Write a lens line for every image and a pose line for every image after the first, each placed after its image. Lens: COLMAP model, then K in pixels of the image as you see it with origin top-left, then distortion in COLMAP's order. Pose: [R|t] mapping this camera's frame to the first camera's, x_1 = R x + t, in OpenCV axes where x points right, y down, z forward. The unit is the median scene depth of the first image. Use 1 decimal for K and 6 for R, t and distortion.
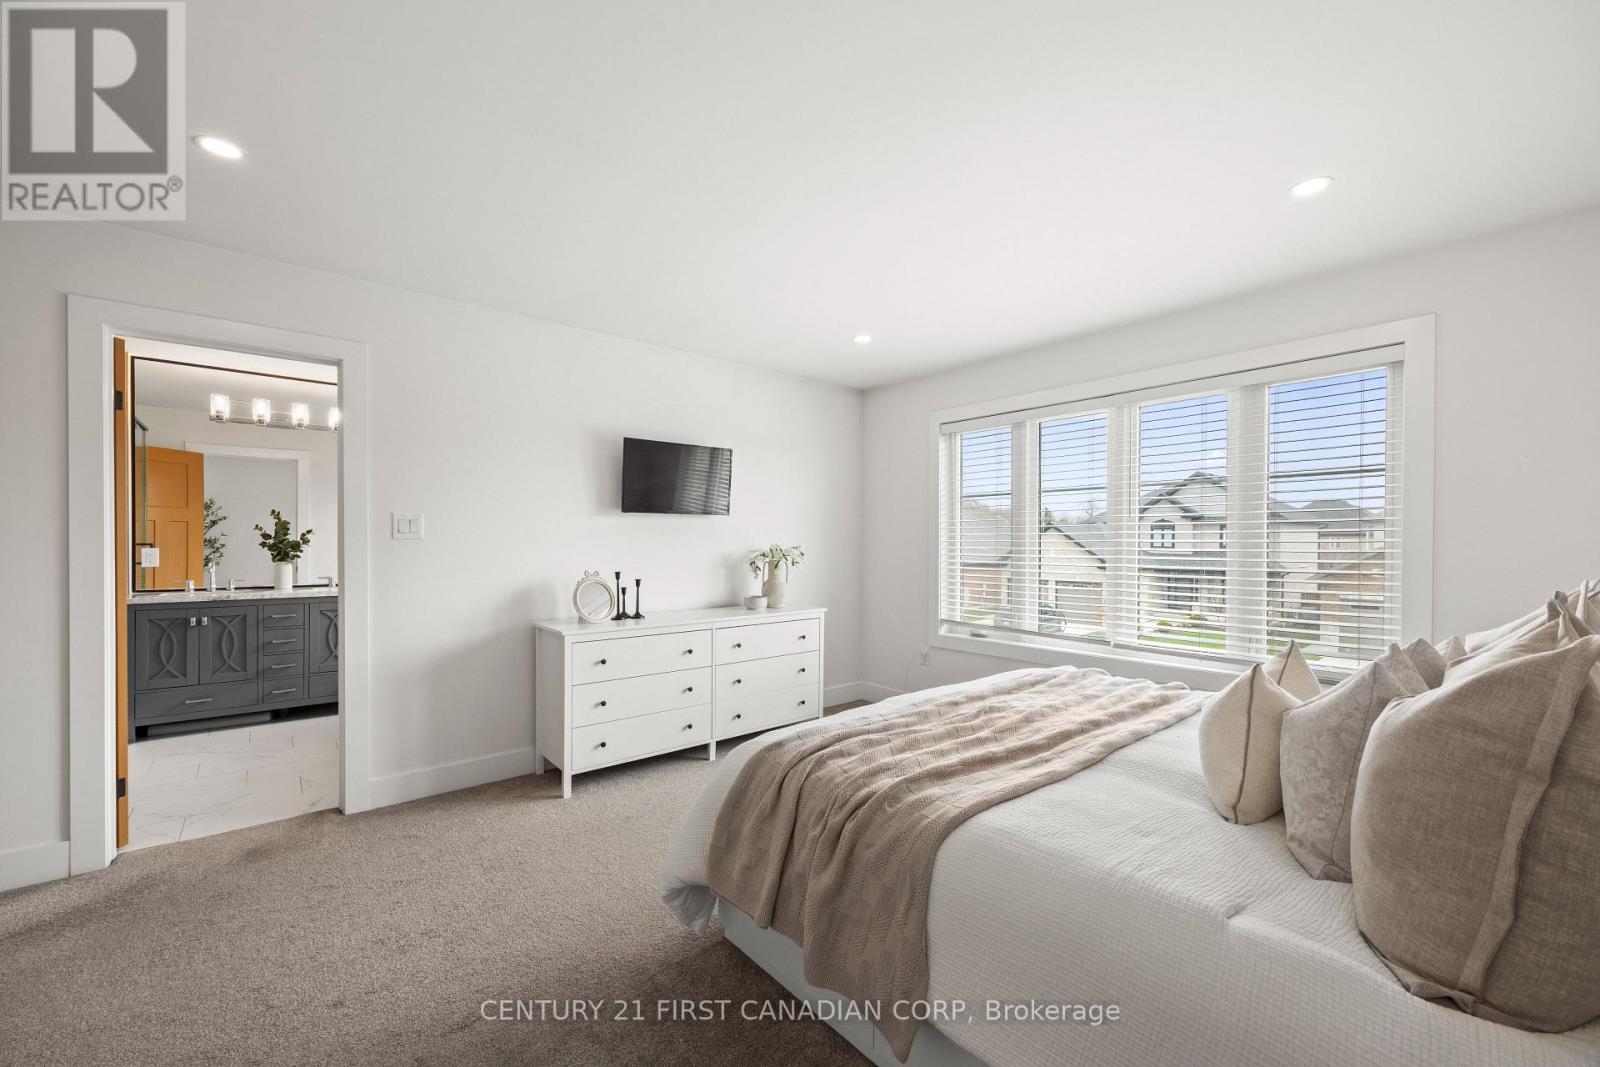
lens RADIAL K [[636.2, 0, 800.0], [0, 636.2, 533.5], [0, 0, 1]] dist [-0.001216, 0.000015]
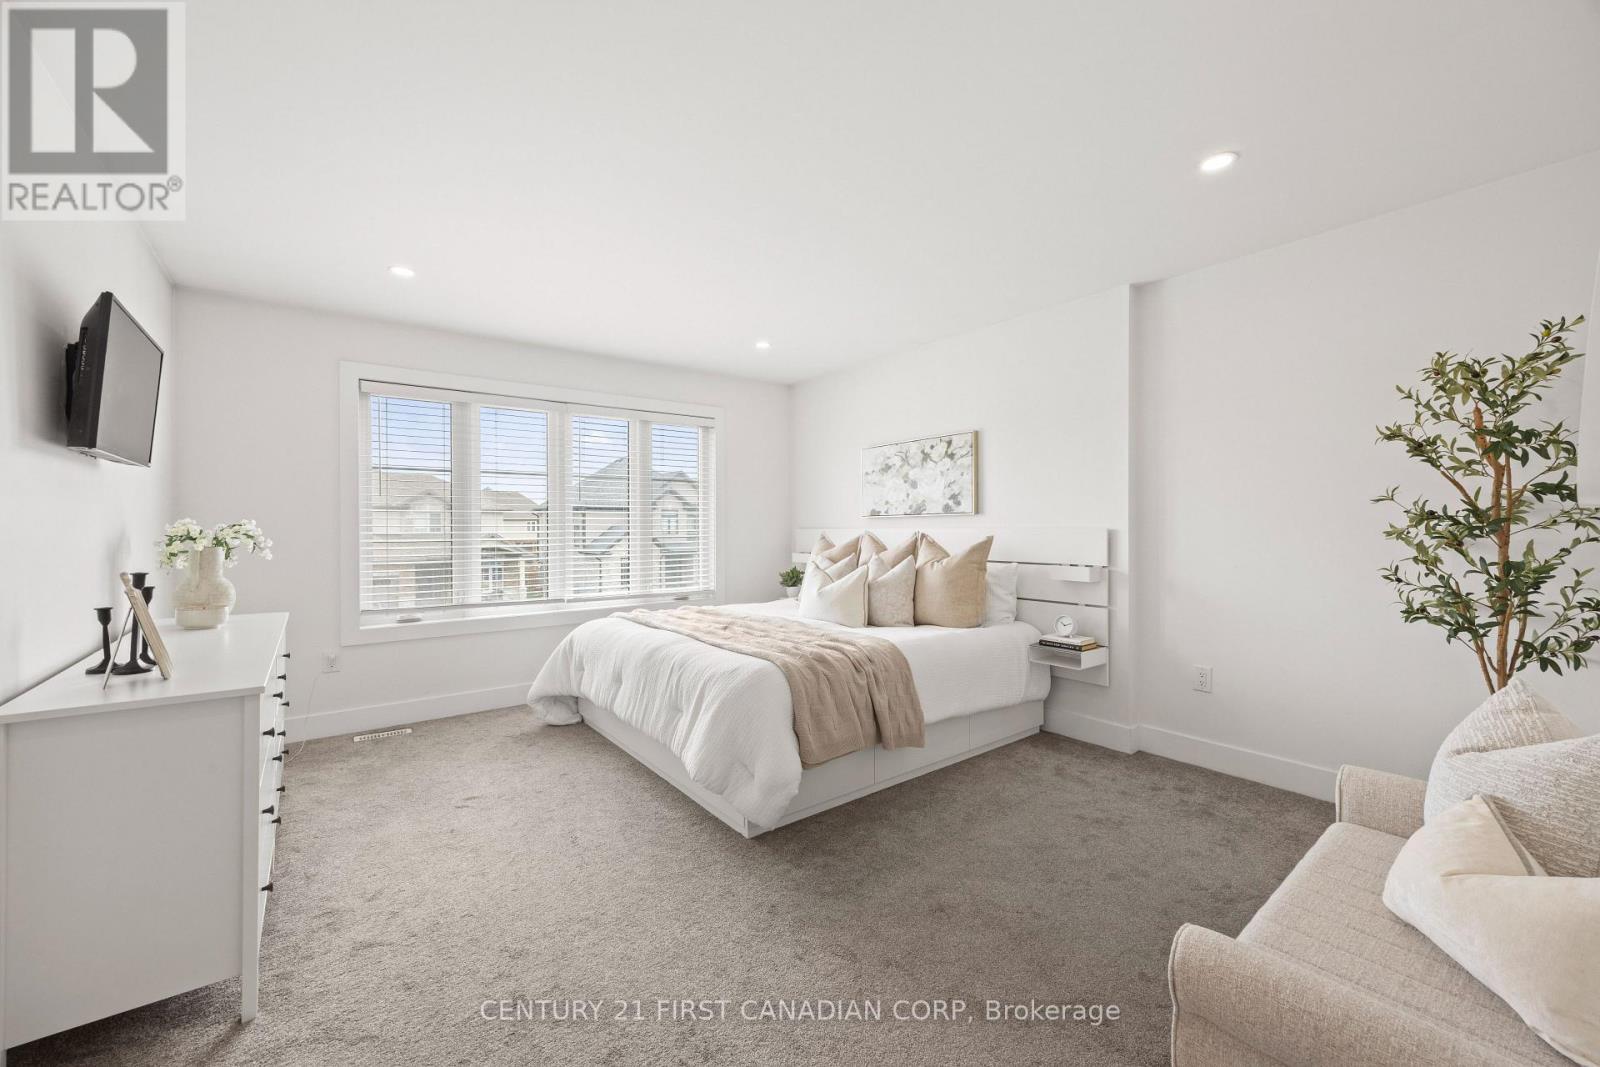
lens RADIAL K [[636.2, 0, 800.0], [0, 636.2, 533.5], [0, 0, 1]] dist [-0.001216, 0.000015]
pose [[0.032147, -0.013767, 0.999388, -0.639418], [-0.004767, 0.999892, 0.013927, 0.017922], [-0.999472, -0.005212, 0.032078, 0.410814]]
